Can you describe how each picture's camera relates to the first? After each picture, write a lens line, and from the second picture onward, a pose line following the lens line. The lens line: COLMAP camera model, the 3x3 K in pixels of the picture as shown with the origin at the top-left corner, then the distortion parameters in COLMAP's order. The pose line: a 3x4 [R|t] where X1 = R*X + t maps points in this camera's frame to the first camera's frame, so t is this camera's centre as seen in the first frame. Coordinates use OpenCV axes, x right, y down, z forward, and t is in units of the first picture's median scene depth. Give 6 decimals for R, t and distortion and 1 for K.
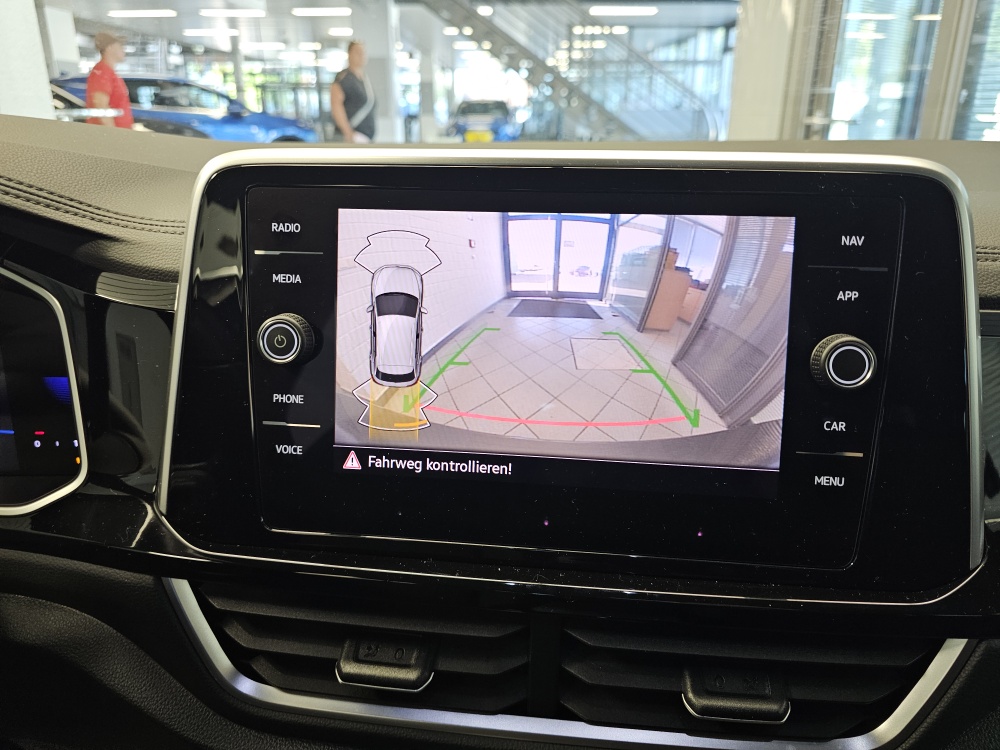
lens RADIAL K [[682.1, 0, 503.5], [0, 682.1, 356.2], [0, 0, 1]] dist [0.014232, -0.032663]
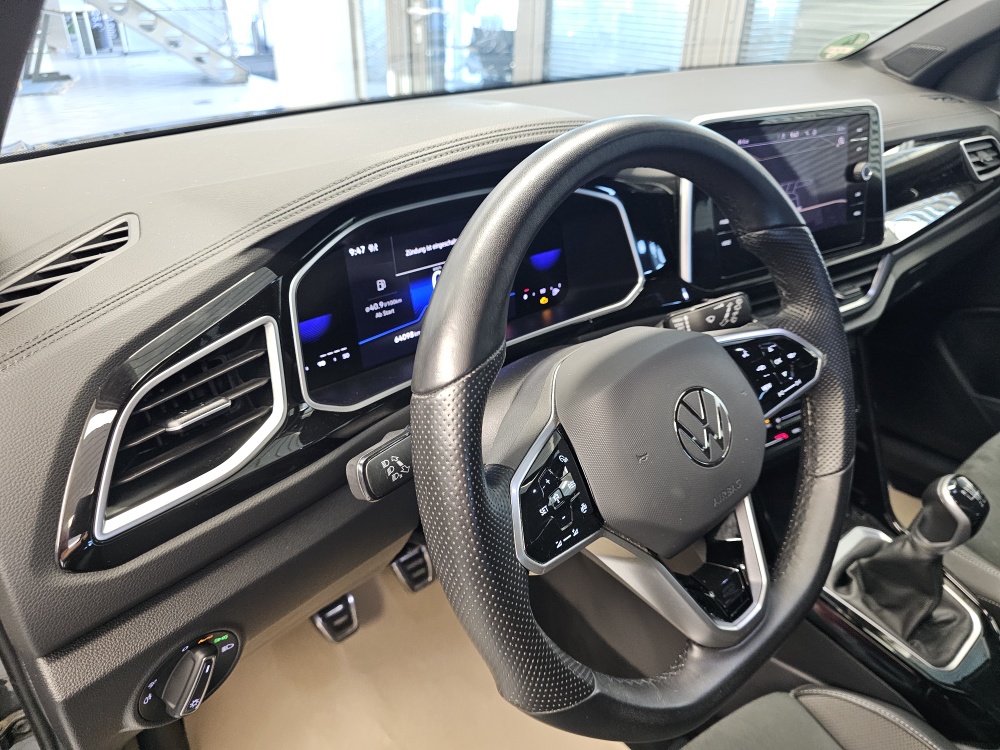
lens RADIAL K [[680.3, 0, 495.7], [0, 680.3, 378.3], [0, 0, 1]] dist [0.029678, -0.038780]
pose [[0.791227, -0.298282, 0.533842, -2.360447], [0.189873, 0.949657, 0.249199, -0.168740], [-0.581298, -0.095811, 0.808030, -0.533282]]
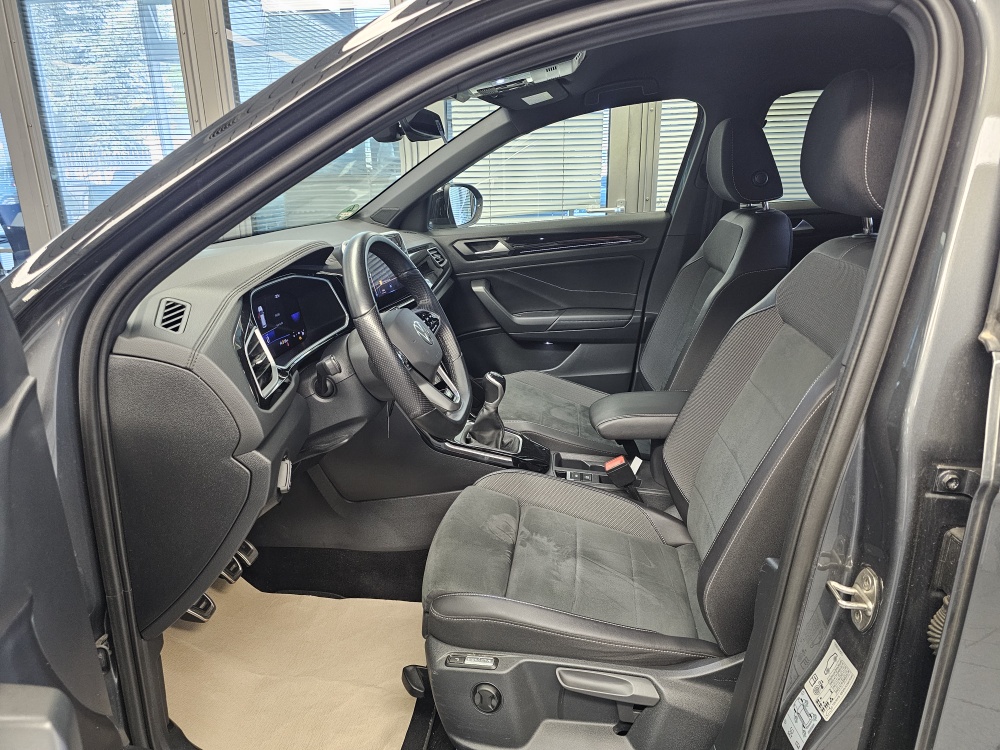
lens RADIAL K [[667.4, 0, 494.5], [0, 667.4, 370.0], [0, 0, 1]] dist [-0.000421, -0.001566]
pose [[0.146079, -0.286681, 0.946823, -5.037676], [0.339220, 0.913580, 0.224280, -0.167135], [-0.929296, 0.288419, 0.230703, -0.866242]]
